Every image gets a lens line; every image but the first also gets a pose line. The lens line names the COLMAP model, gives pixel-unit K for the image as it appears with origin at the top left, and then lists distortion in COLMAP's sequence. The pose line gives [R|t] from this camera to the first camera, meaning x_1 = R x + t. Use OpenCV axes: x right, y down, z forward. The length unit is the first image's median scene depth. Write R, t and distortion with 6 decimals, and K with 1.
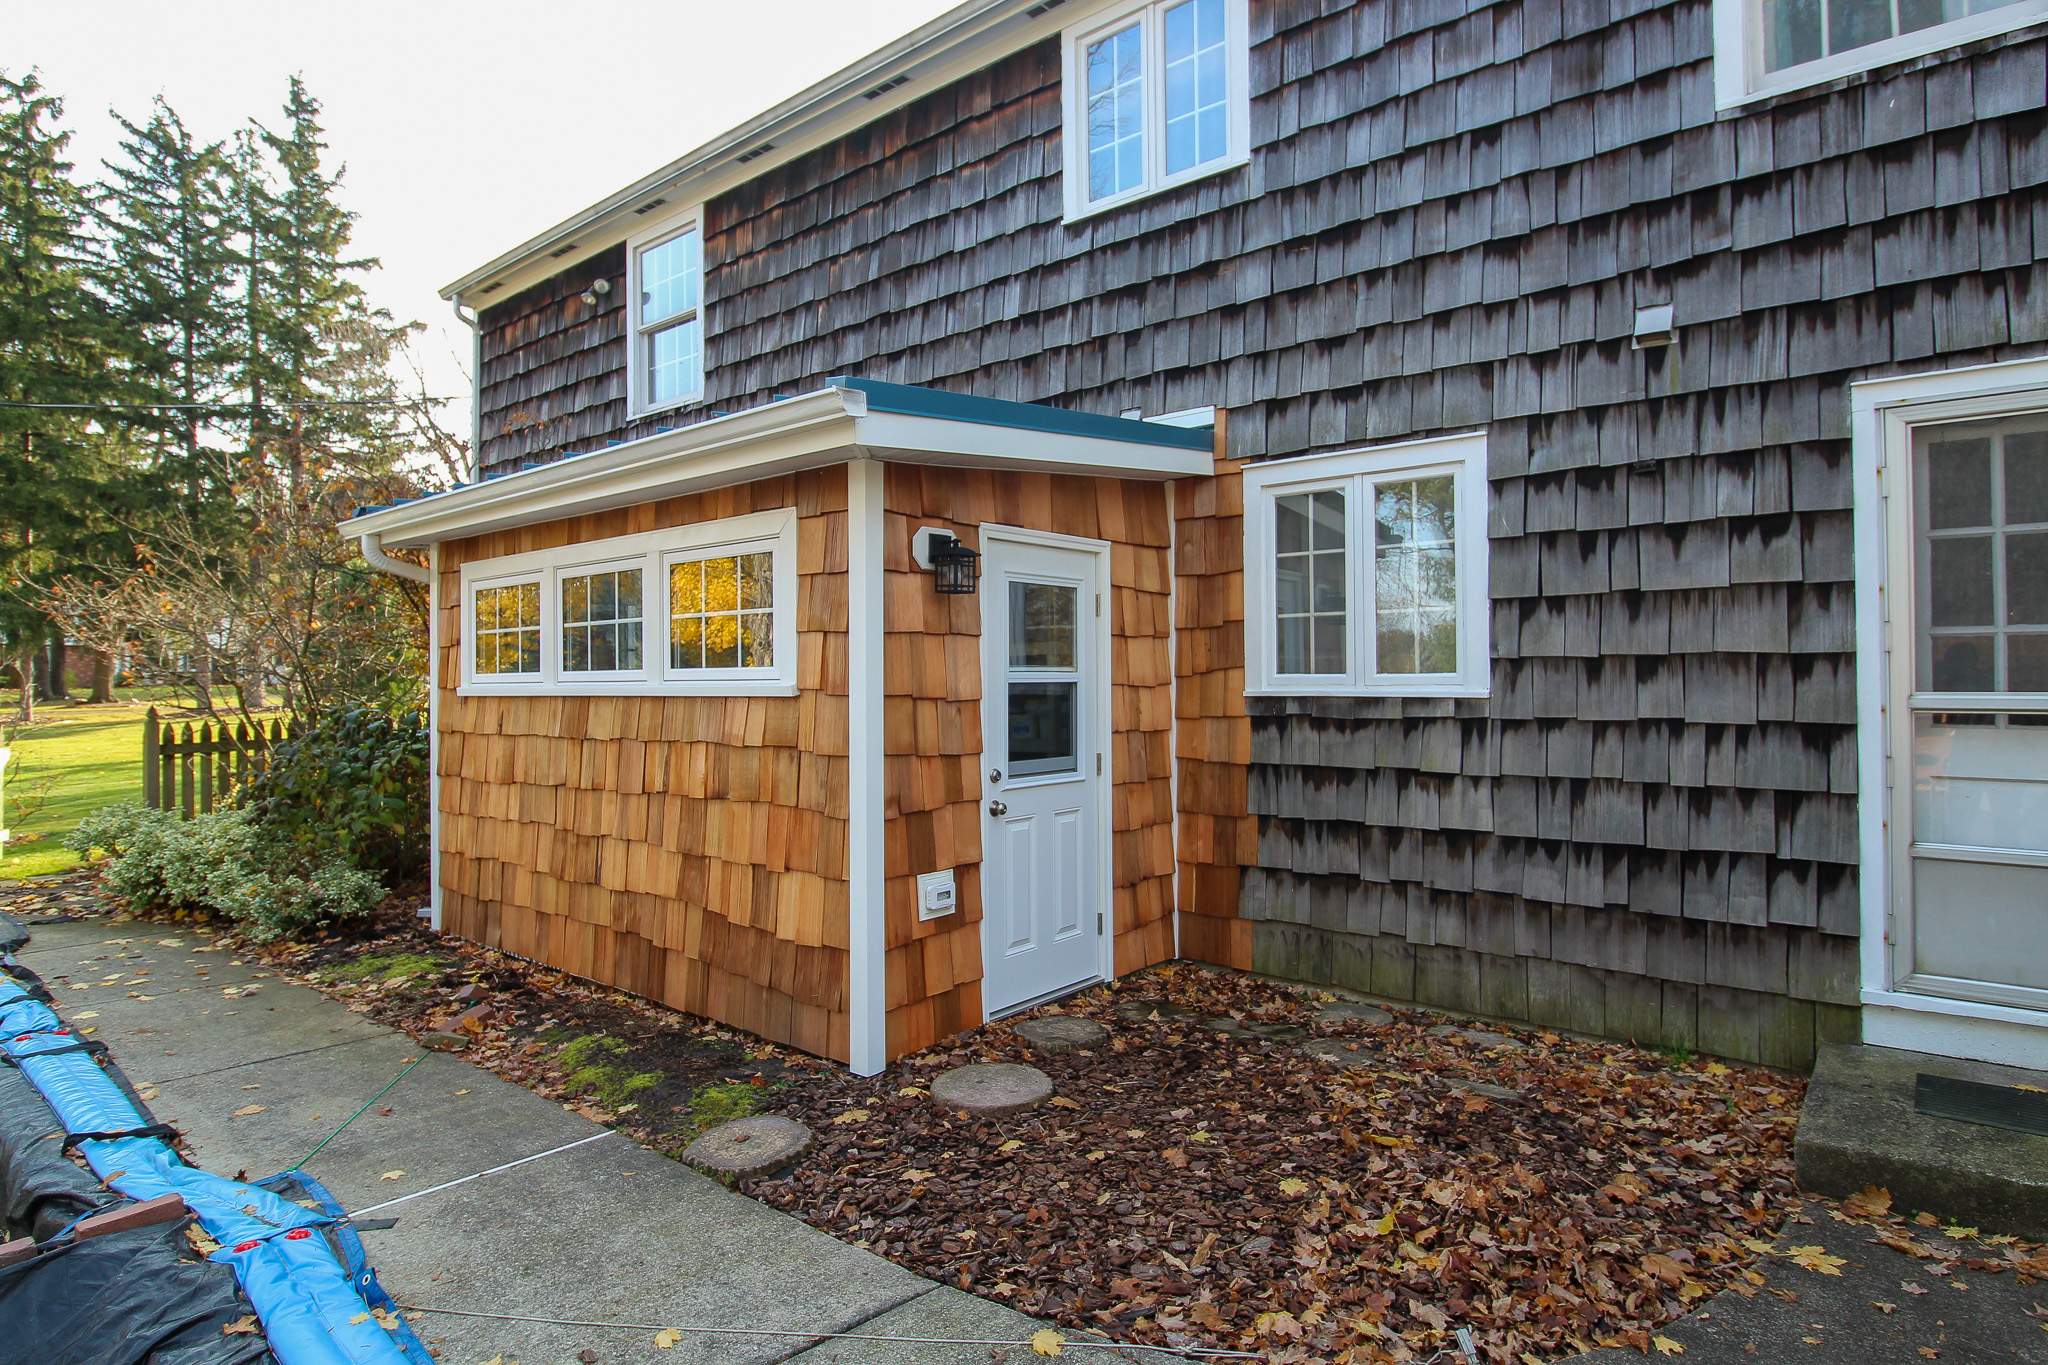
lens RADIAL K [[1139.3, 0, 1024.0], [0, 1139.3, 682.5], [0, 0, 1]] dist [-0.002689, -0.012162]
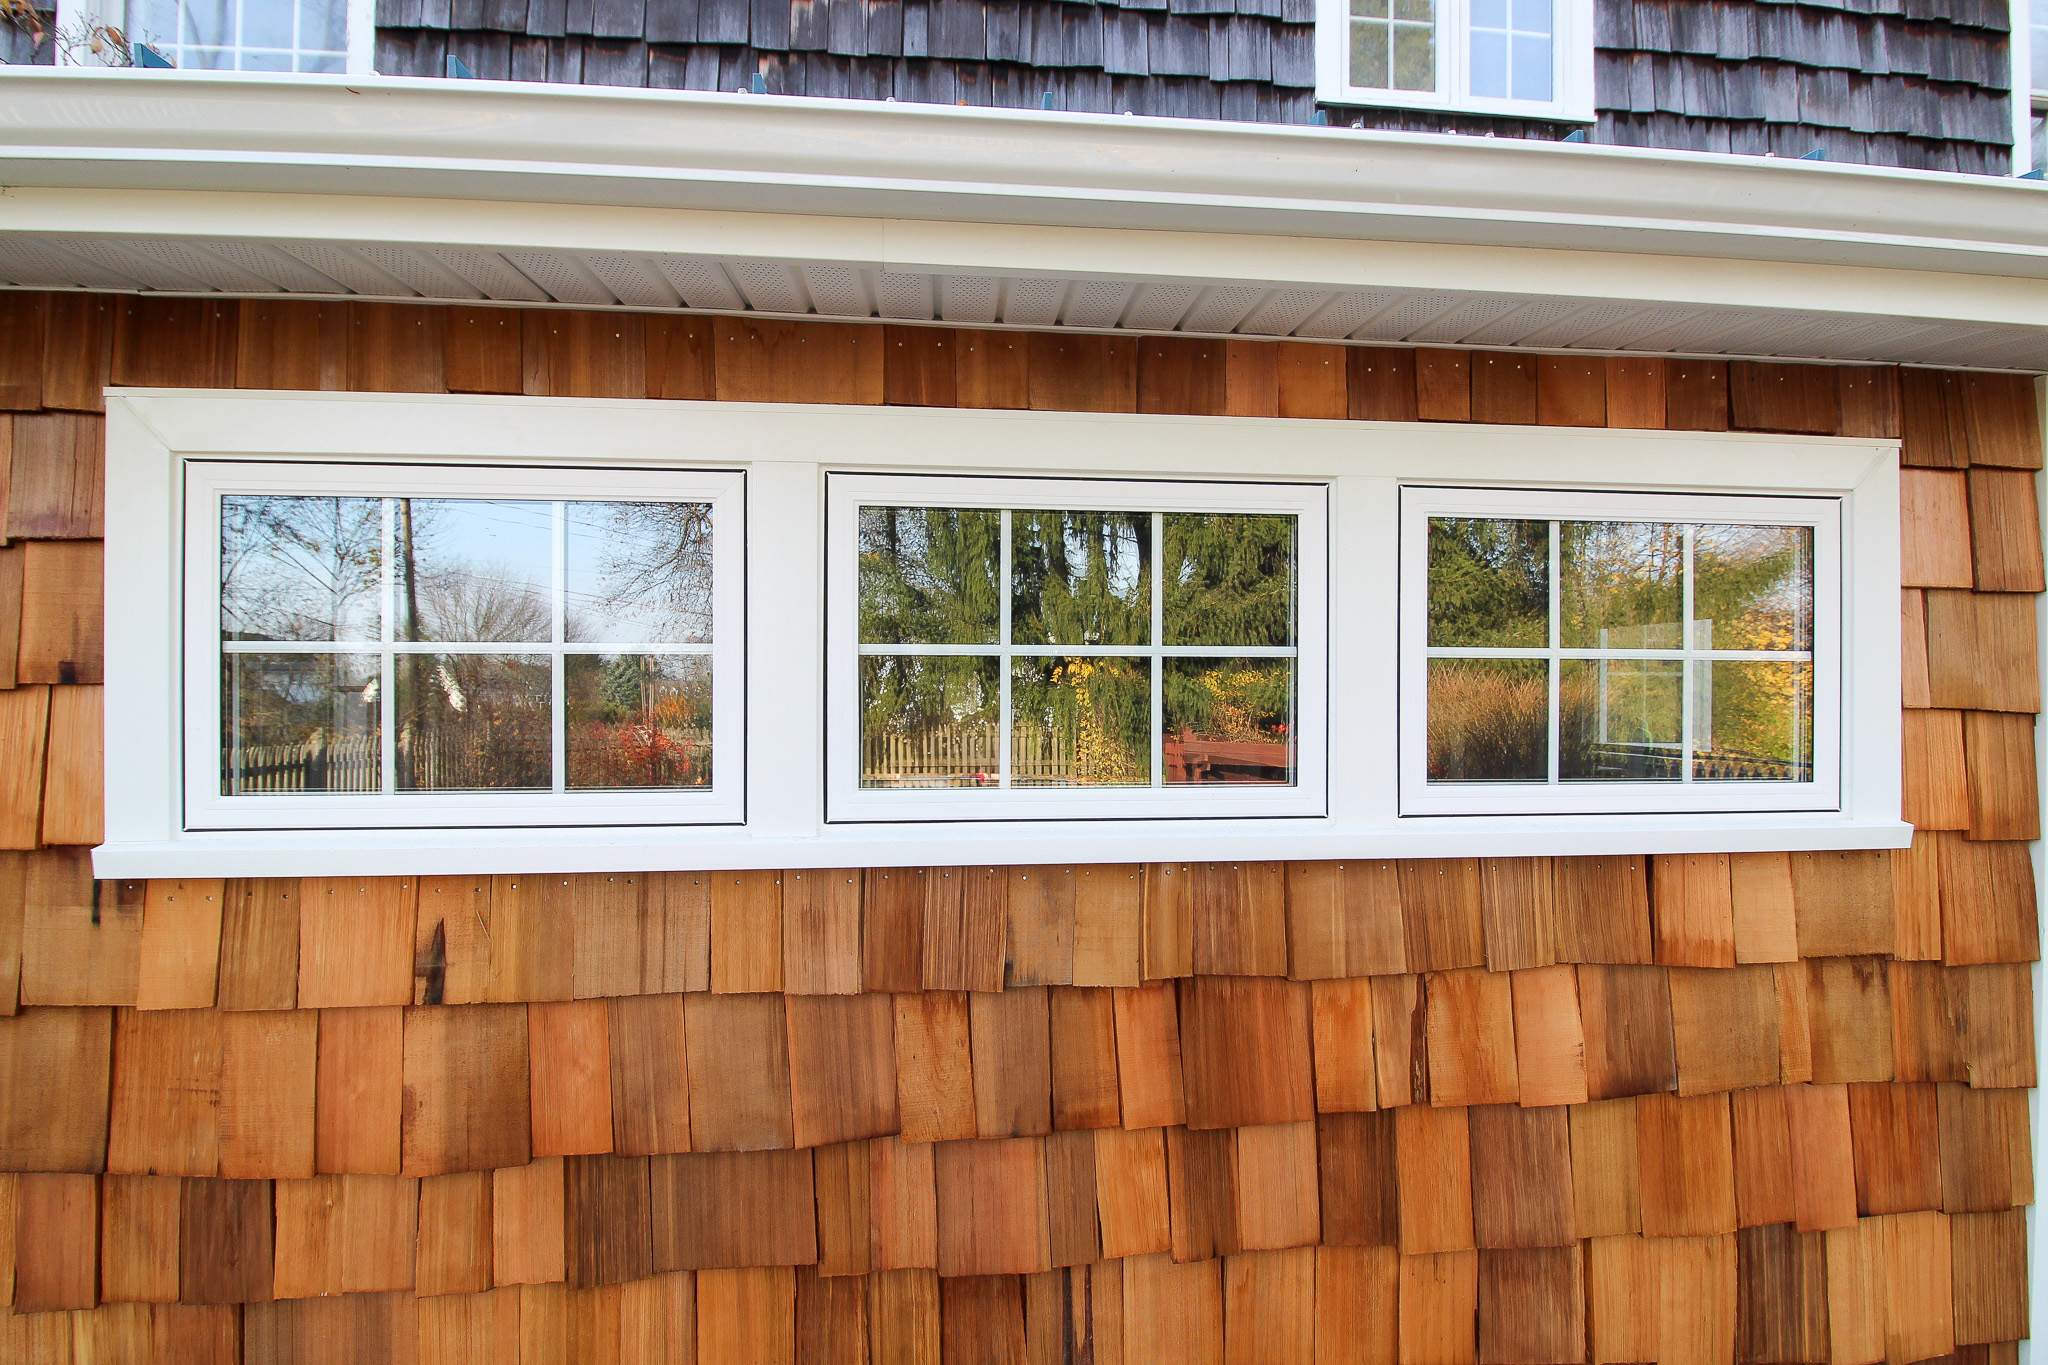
lens RADIAL K [[1026.0, 0, 1046.7], [0, 1026.0, 700.8], [0, 0, 1]] dist [-0.002828, -0.013024]
pose [[0.685049, 0.005168, 0.728478, -0.623586], [-0.007471, 0.999972, -0.000068, -0.037678], [-0.728458, -0.005396, 0.685069, 0.802496]]
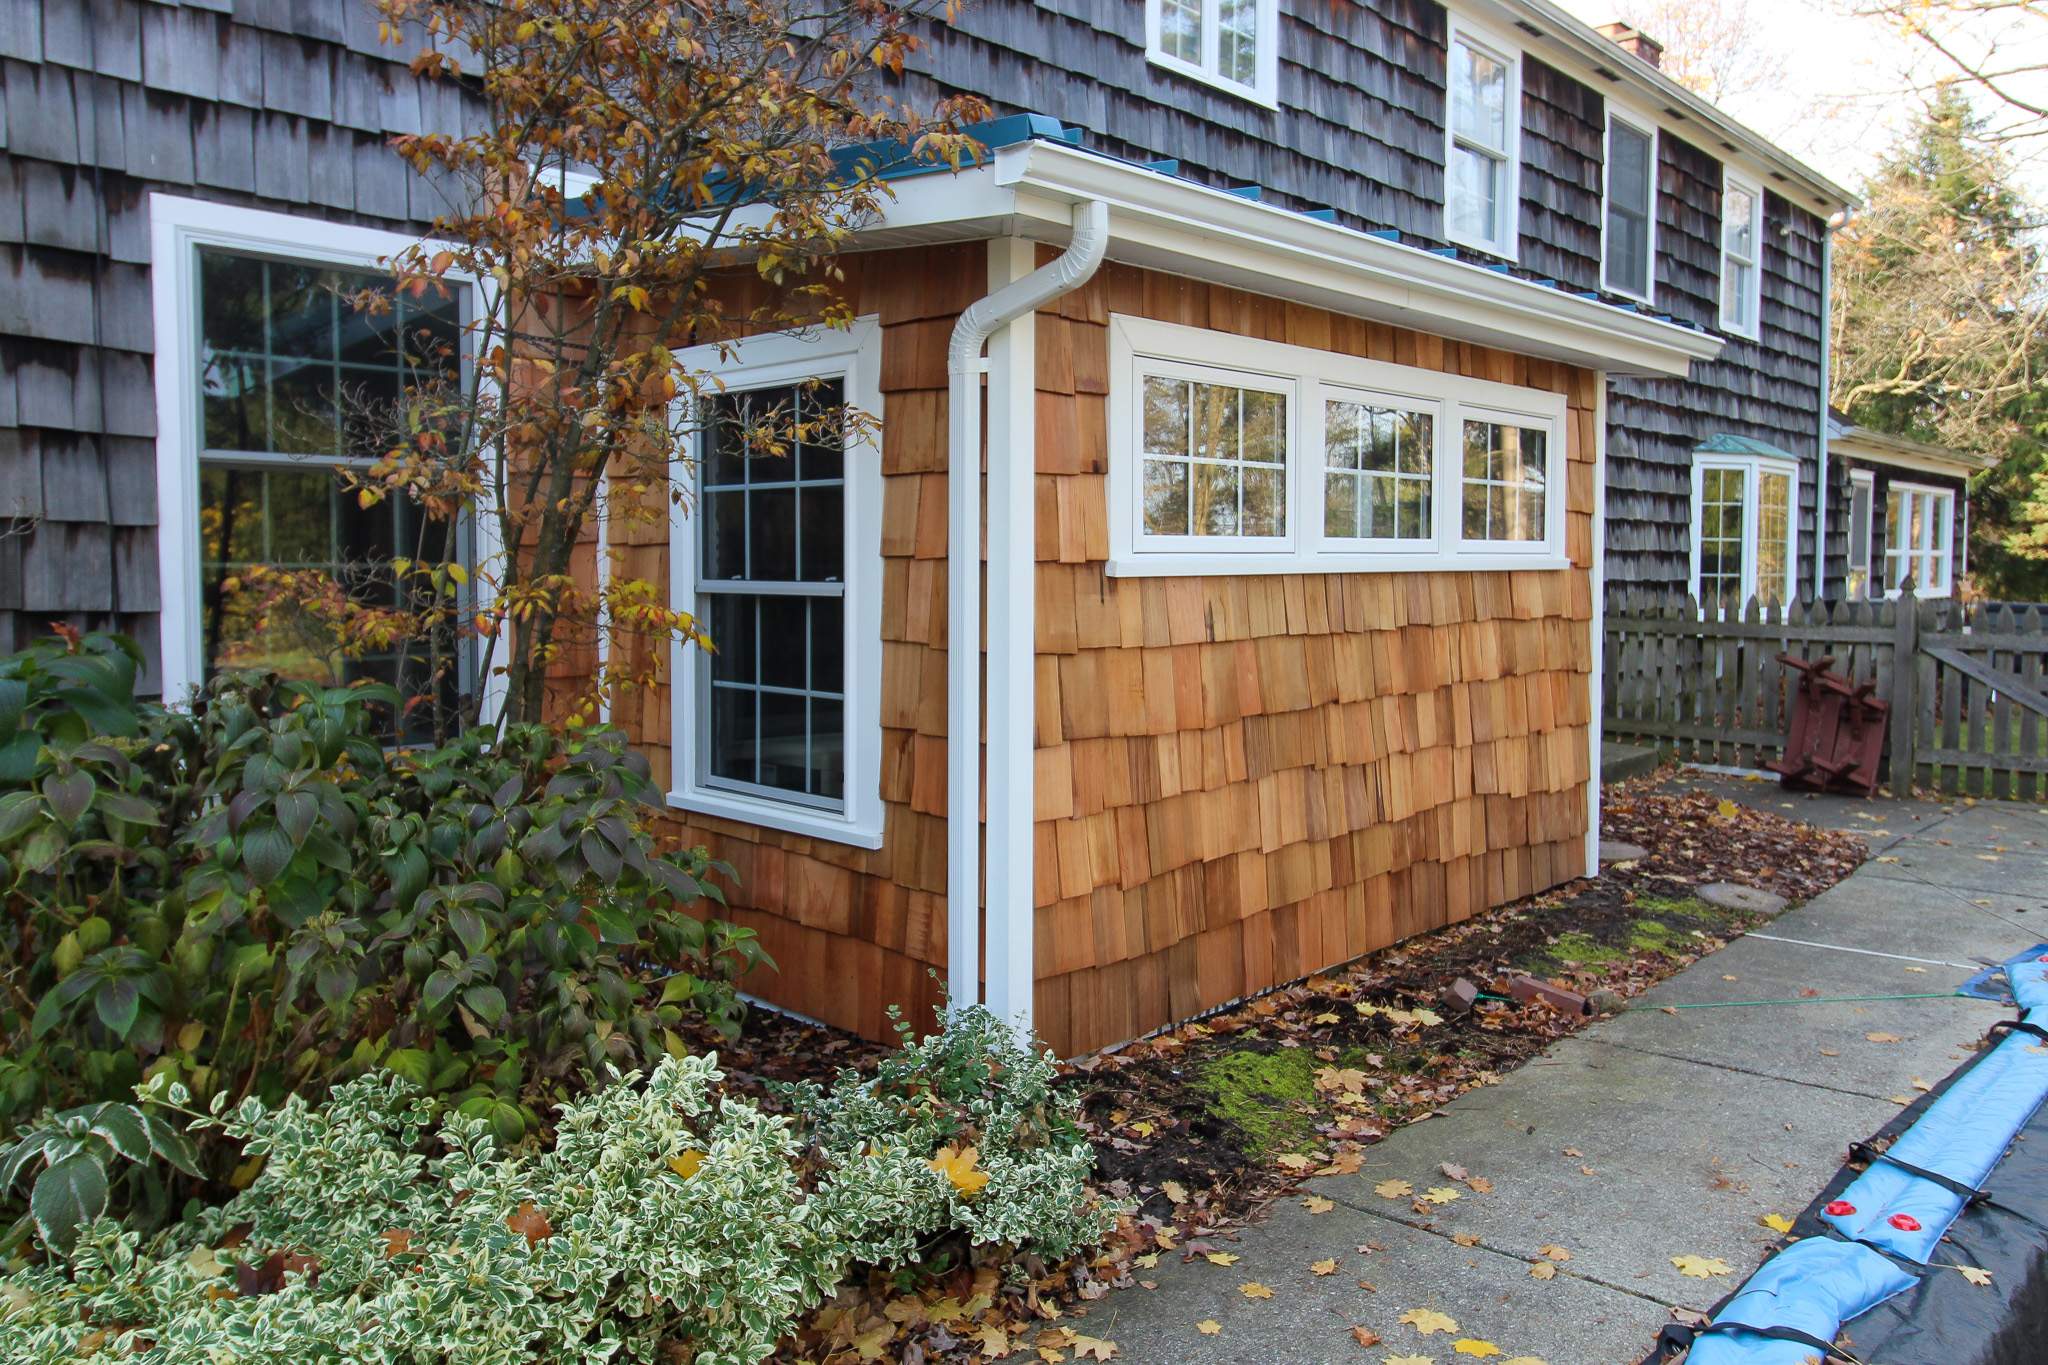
lens RADIAL K [[1458.4, 0, 1062.7], [0, 1458.4, 627.5], [0, 0, 1]] dist [0.006761, -0.001359]
pose [[0.042928, -0.044212, 0.998099, -1.365566], [-0.004395, 0.999002, 0.044441, 0.006572], [-0.999068, -0.006294, 0.042691, 1.183056]]
